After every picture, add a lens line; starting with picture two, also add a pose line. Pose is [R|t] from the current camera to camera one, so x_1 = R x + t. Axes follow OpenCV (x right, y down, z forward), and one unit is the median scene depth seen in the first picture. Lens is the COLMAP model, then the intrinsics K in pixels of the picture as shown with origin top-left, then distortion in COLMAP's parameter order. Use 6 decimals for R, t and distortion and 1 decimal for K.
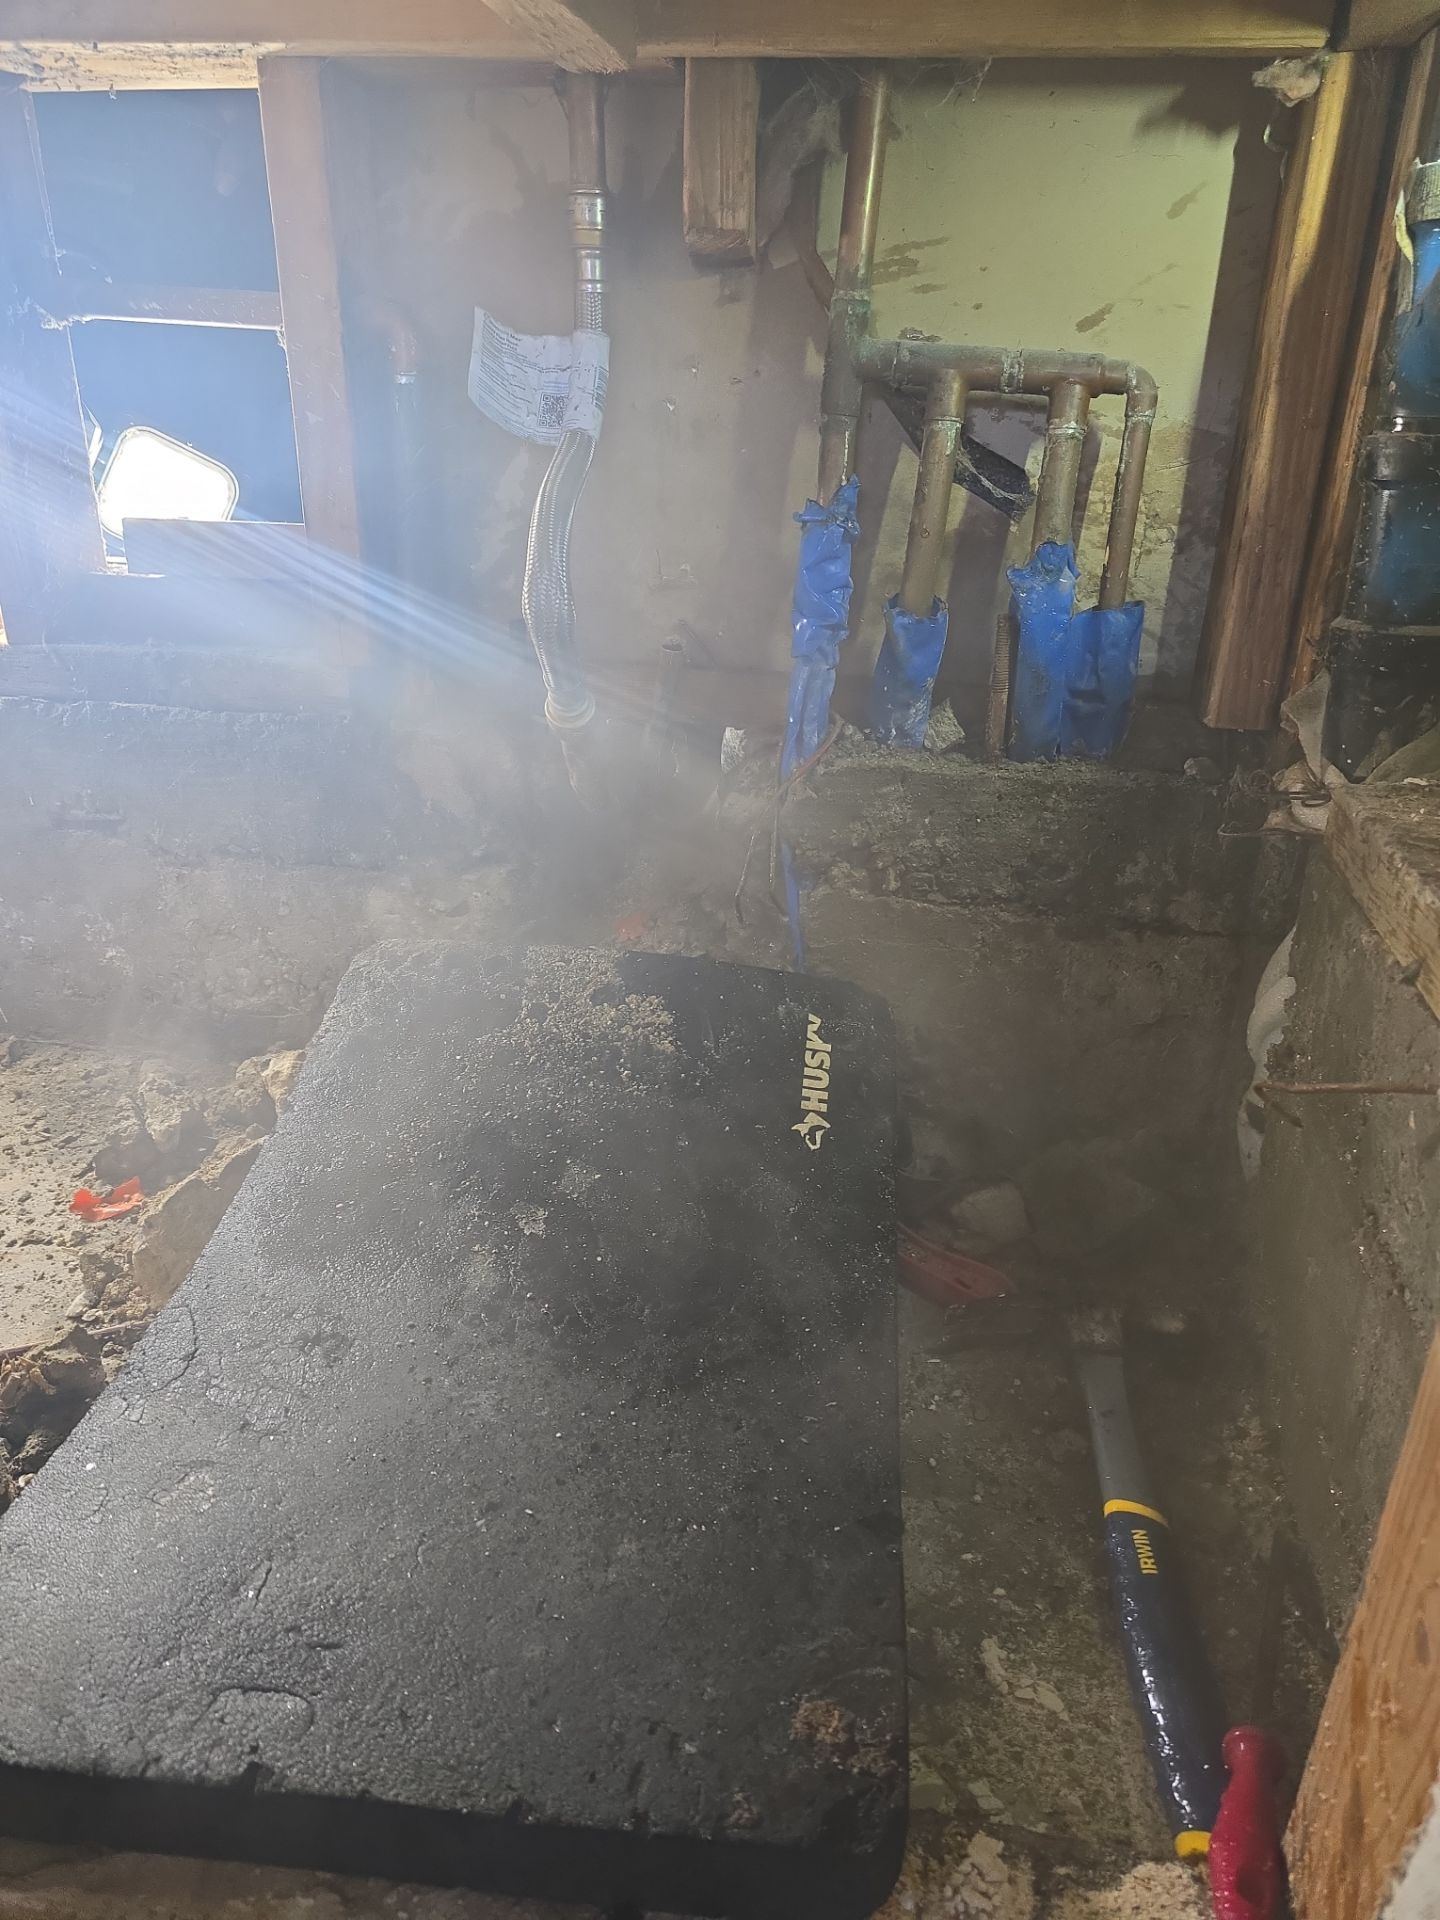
lens RADIAL K [[1272.8, 0, 733.8], [0, 1272.8, 951.6], [0, 0, 1]] dist [0.032843, -0.027476]
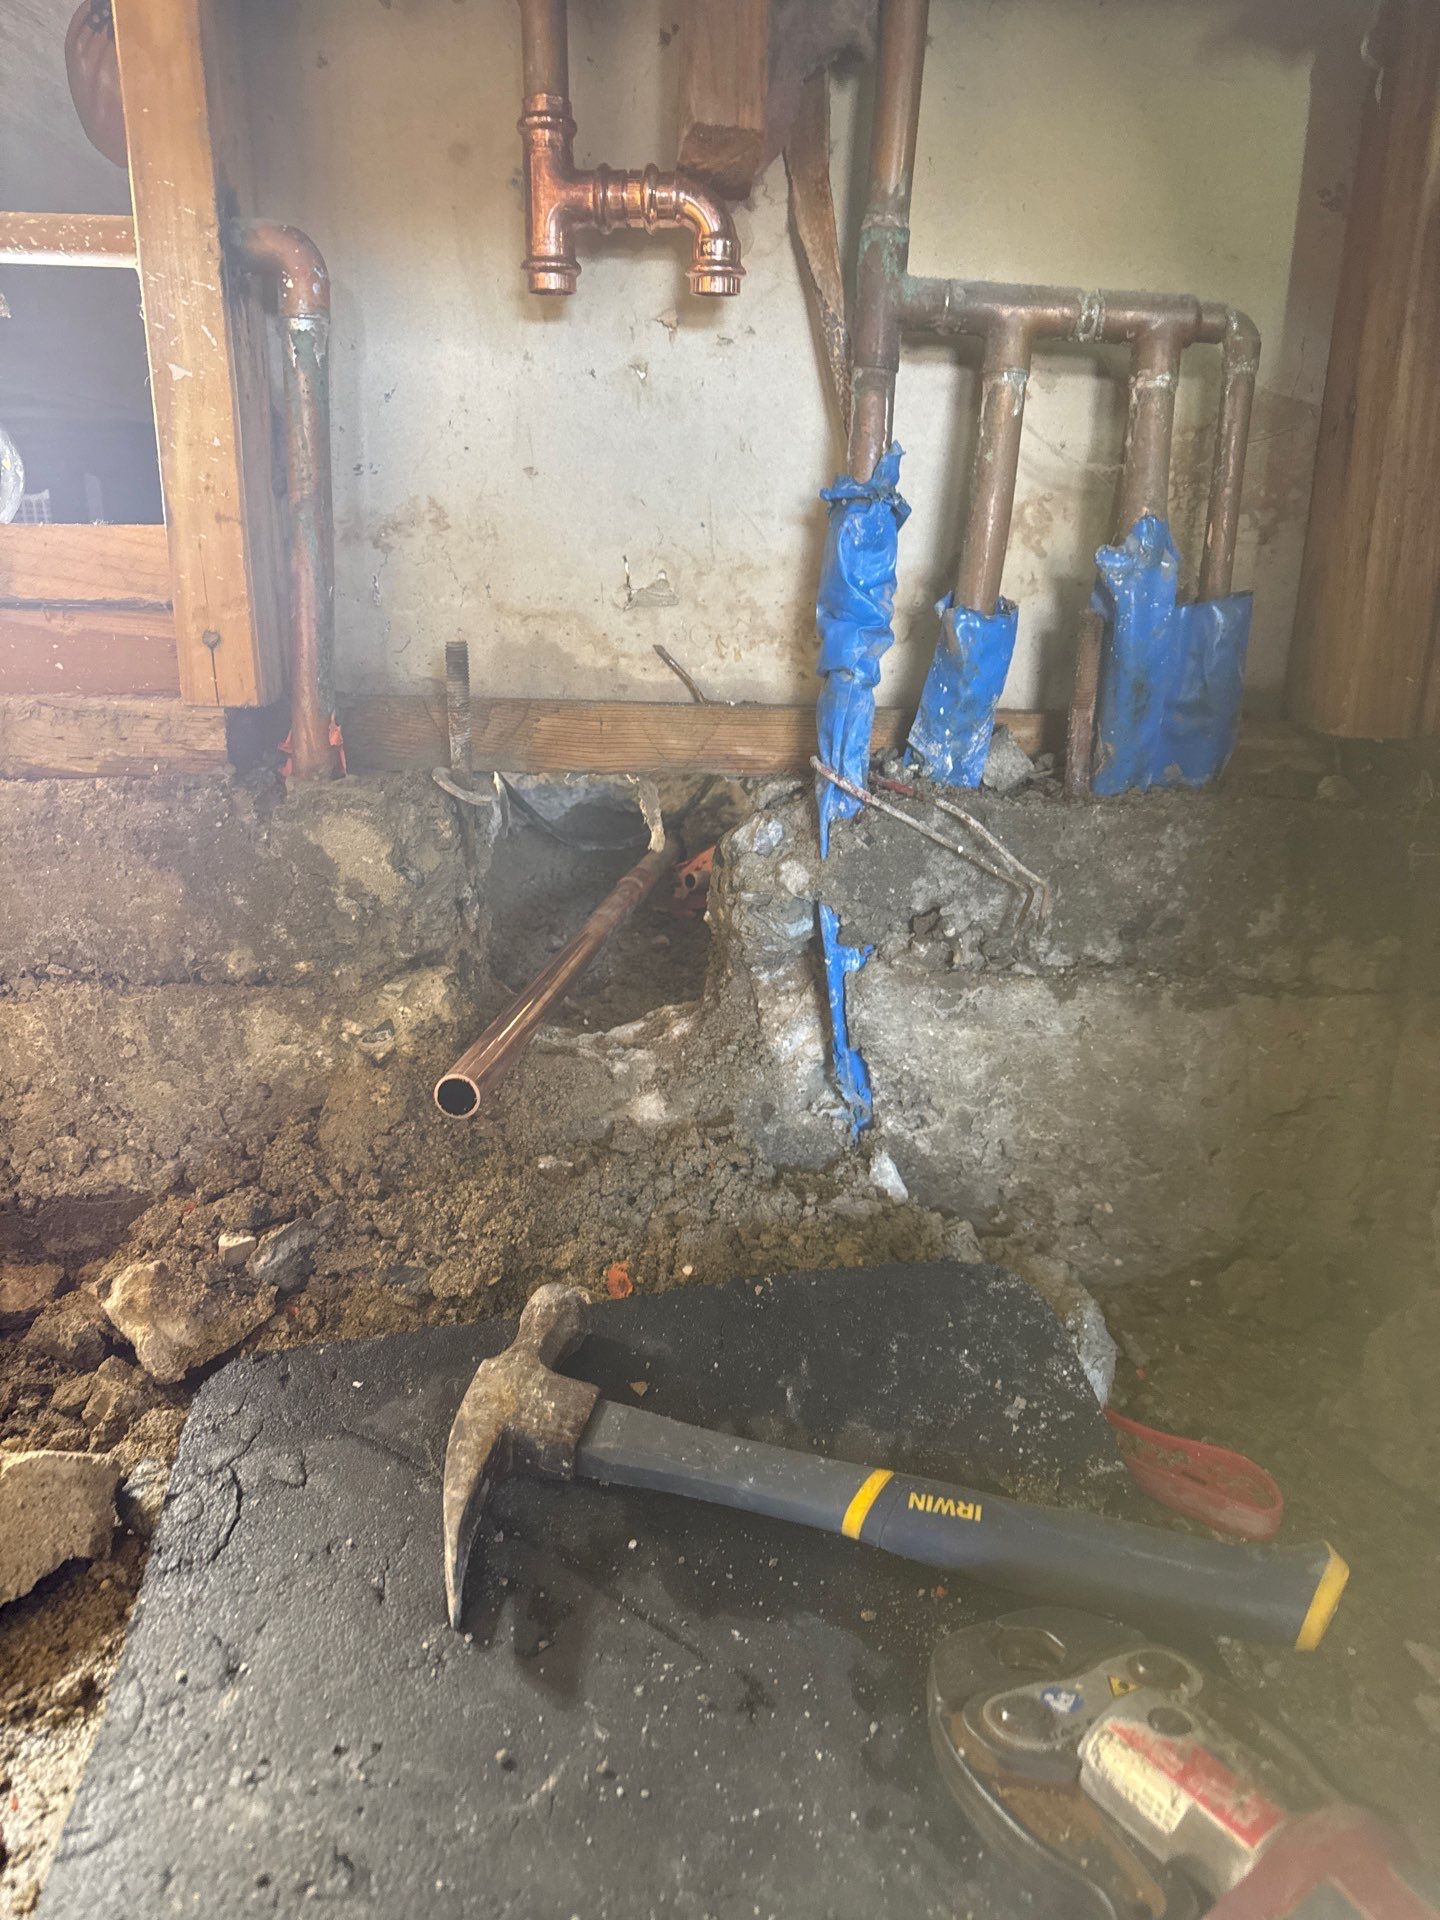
lens RADIAL K [[1378.3, 0, 735.4], [0, 1378.3, 973.3], [0, 0, 1]] dist [0.018218, -0.037567]
pose [[0.984606, -0.059886, 0.164212, -0.161334], [0.075491, 0.993031, -0.090496, 0.024155], [-0.157648, 0.101500, 0.982265, 0.199228]]
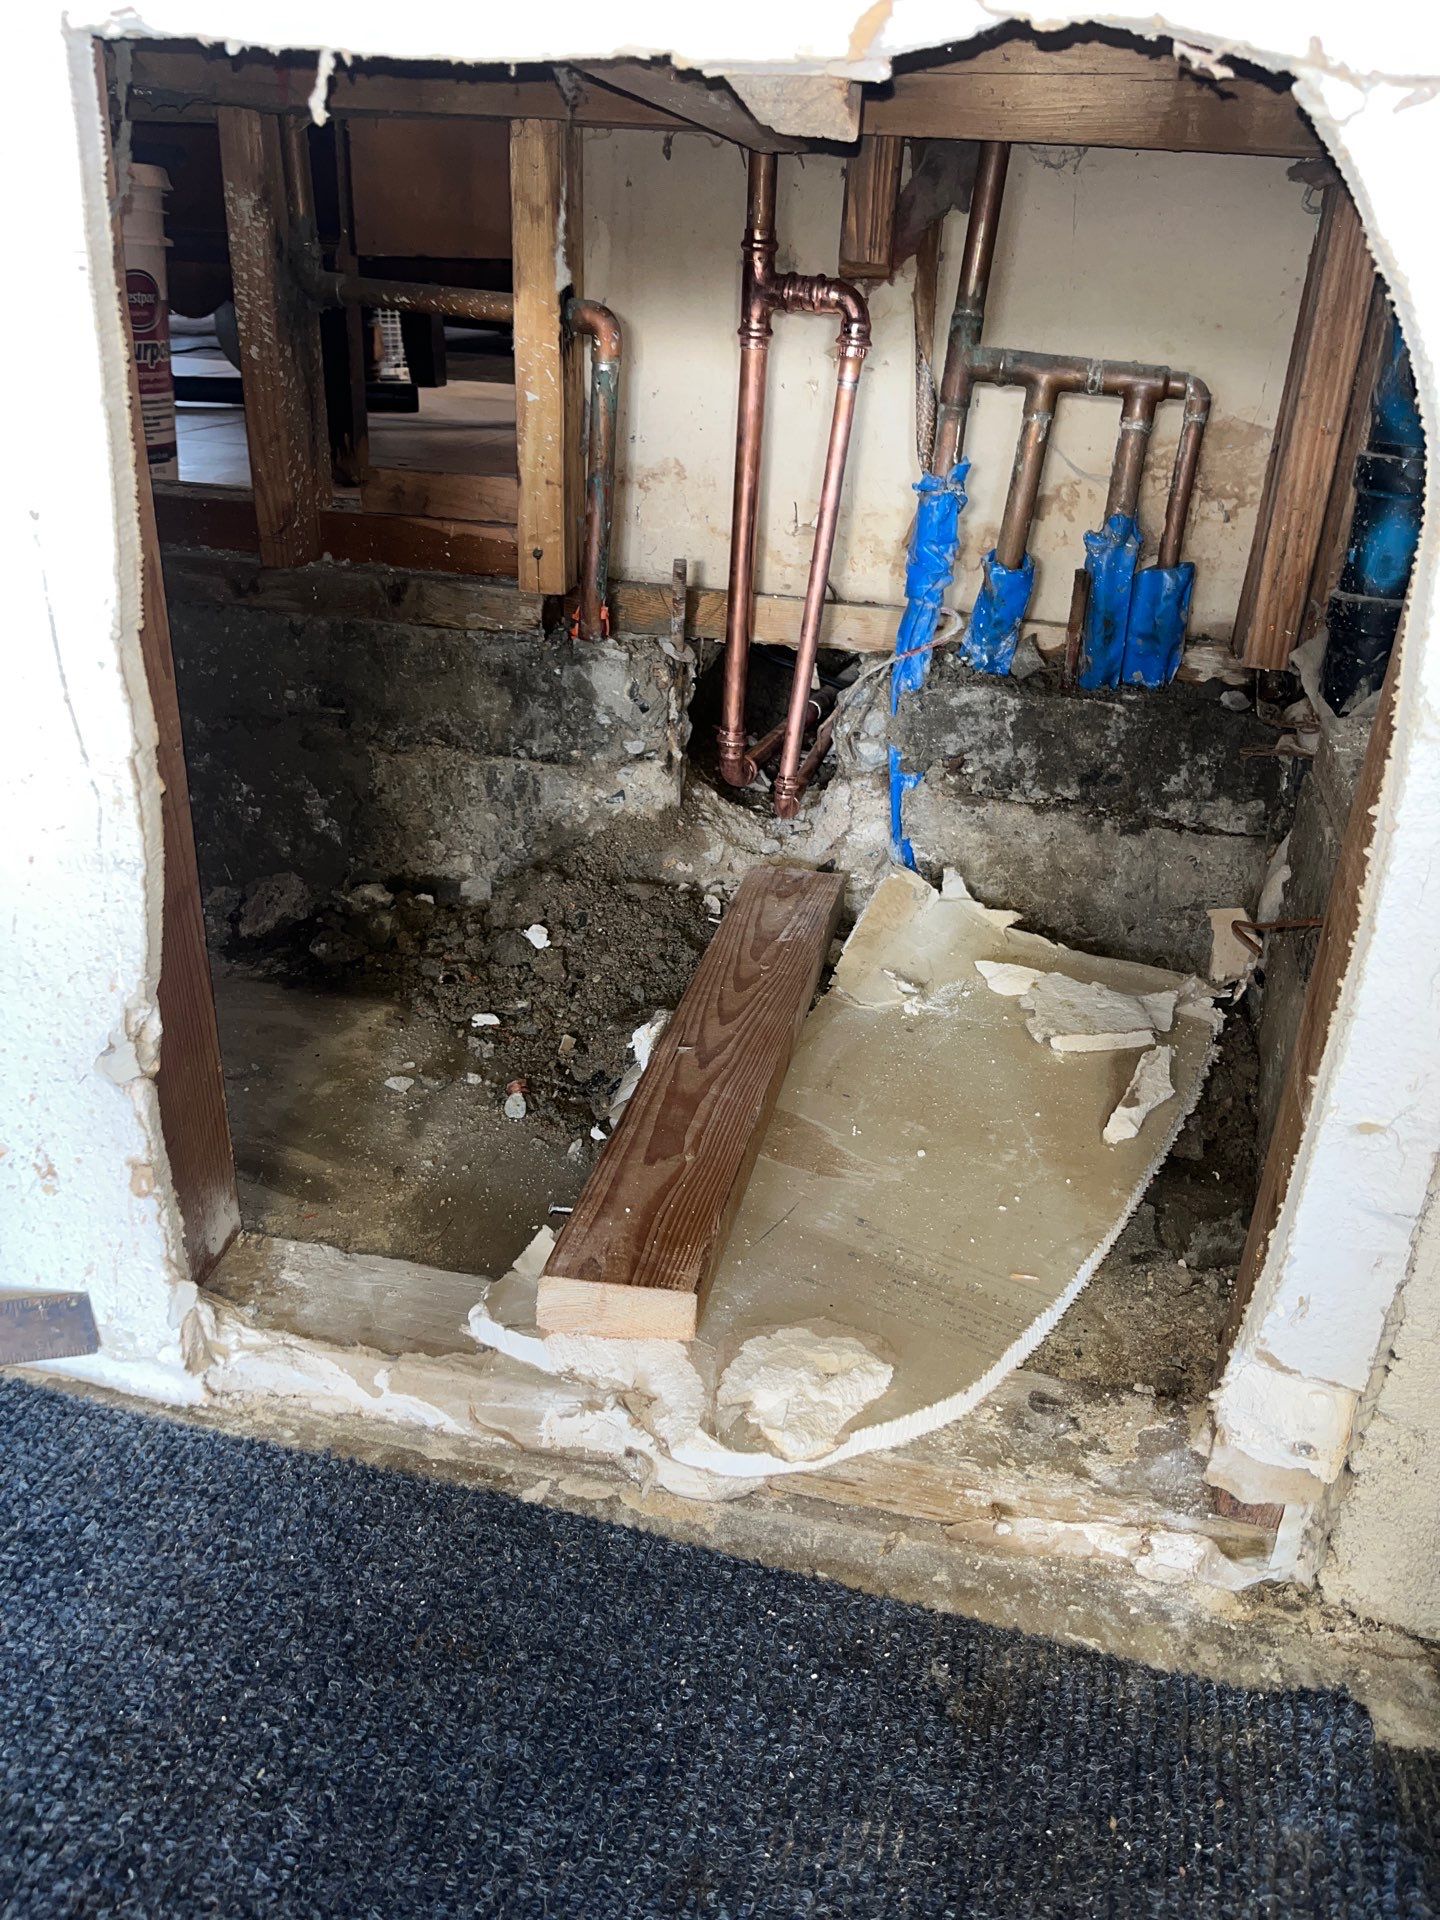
lens RADIAL K [[1434.9, 0, 714.5], [0, 1434.9, 952.0], [0, 0, 1]] dist [0.010769, -0.013619]
pose [[0.998326, 0.037811, -0.043765, -0.066674], [-0.035421, 0.997904, 0.054149, 0.042306], [0.045721, -0.052509, 0.997573, -0.416193]]
